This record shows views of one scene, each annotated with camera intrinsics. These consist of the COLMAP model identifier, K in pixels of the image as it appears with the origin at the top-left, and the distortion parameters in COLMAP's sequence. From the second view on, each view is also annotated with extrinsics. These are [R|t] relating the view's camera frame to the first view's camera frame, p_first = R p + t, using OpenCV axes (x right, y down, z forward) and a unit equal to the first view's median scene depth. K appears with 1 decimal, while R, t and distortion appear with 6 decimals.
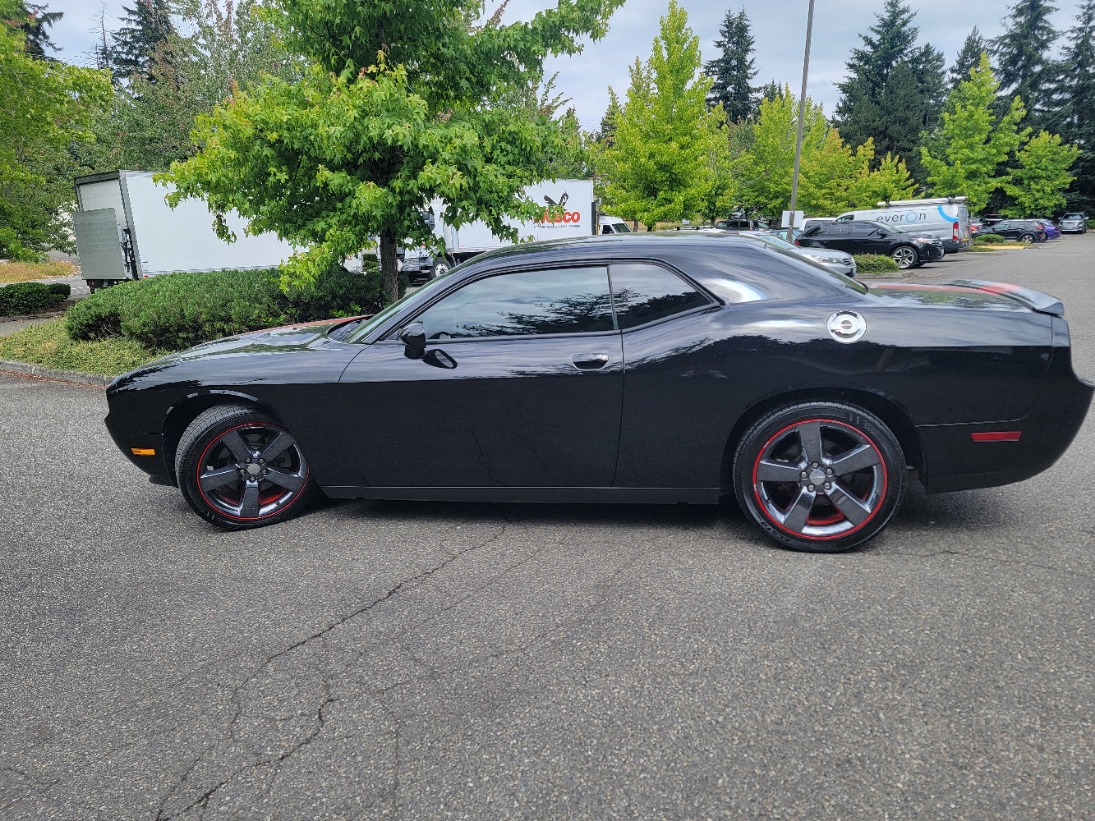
lens RADIAL K [[751.7, 0, 547.5], [0, 751.7, 410.5], [0, 0, 1]] dist [0.057037, -0.033837]
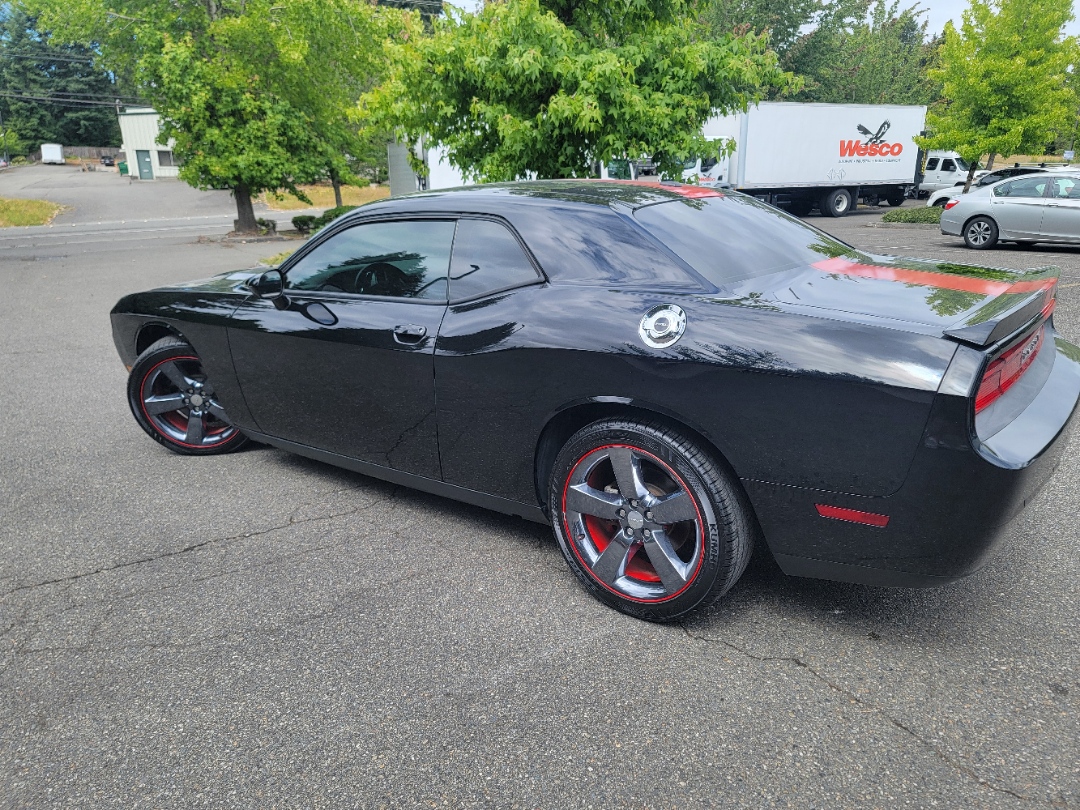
lens RADIAL K [[749.3, 0, 540.0], [0, 749.3, 405.0], [0, 0, 1]] dist [0.066513, -0.058249]
pose [[0.911596, 0.143590, -0.385195, 0.301969], [-0.113435, 0.988497, 0.100032, -0.050130], [0.395128, -0.047494, 0.917398, 0.153485]]
